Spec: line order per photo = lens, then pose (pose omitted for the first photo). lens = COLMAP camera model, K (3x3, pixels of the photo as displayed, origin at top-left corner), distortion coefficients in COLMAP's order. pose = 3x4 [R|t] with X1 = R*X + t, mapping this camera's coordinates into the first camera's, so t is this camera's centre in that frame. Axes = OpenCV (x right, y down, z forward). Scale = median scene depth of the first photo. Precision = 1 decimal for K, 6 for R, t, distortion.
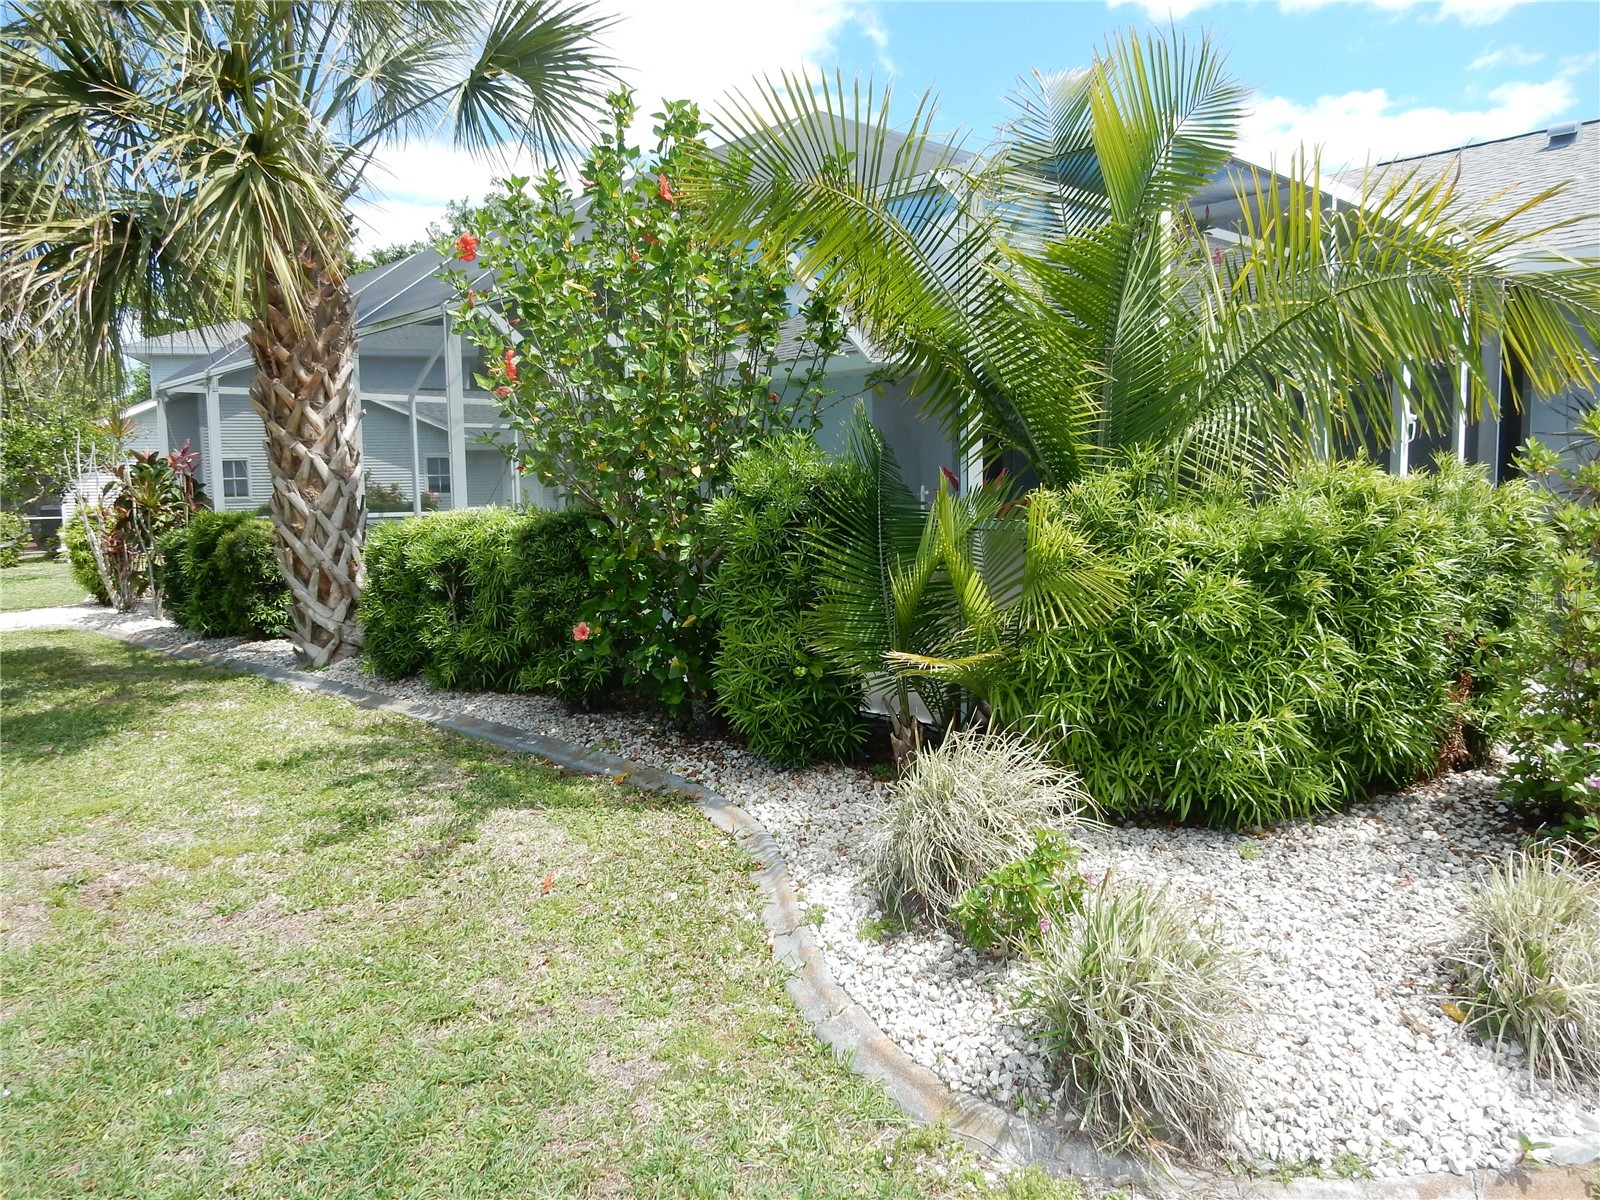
lens RADIAL K [[1171.6, 0, 795.5], [0, 1171.6, 596.1], [0, 0, 1]] dist [-0.011917, 0.002991]
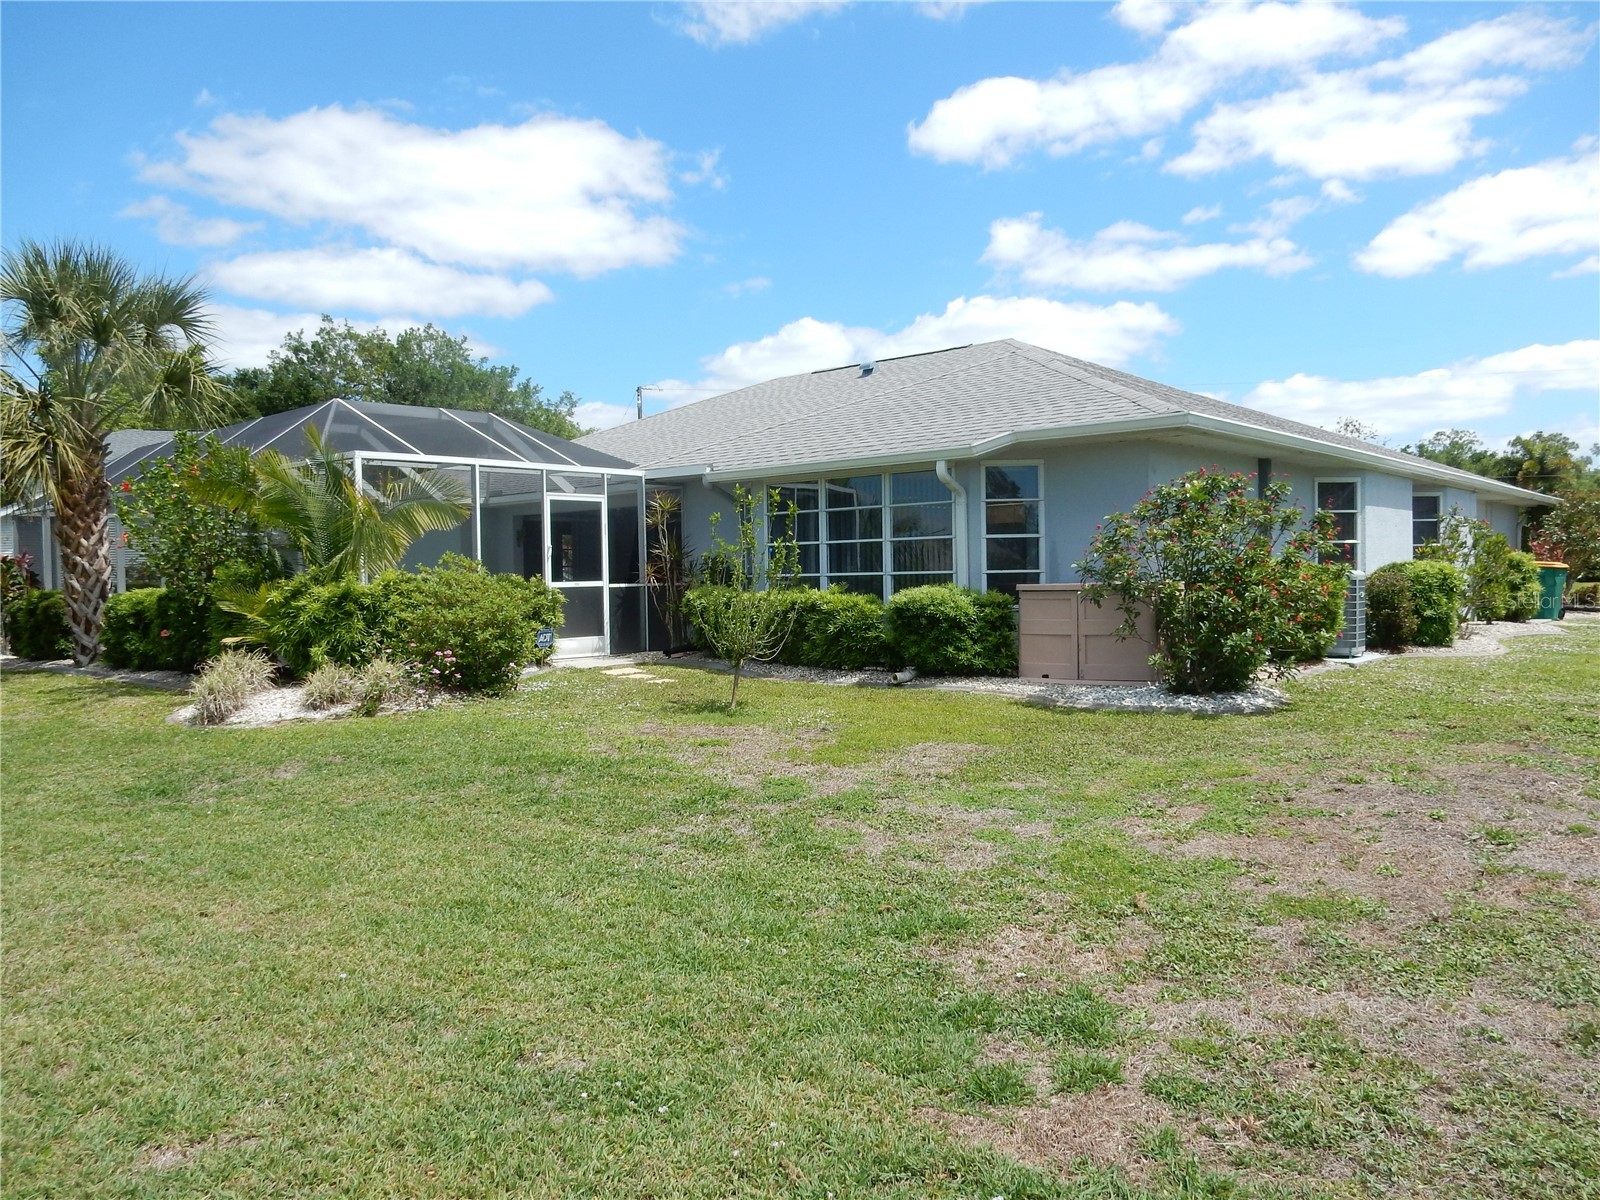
lens RADIAL K [[1171.6, 0, 795.5], [0, 1171.6, 596.1], [0, 0, 1]] dist [-0.011917, 0.002991]
pose [[0.996582, -0.003097, 0.082557, 0.653023], [0.008889, 0.997515, -0.069888, 0.091733], [-0.082136, 0.070383, 0.994133, -1.116676]]
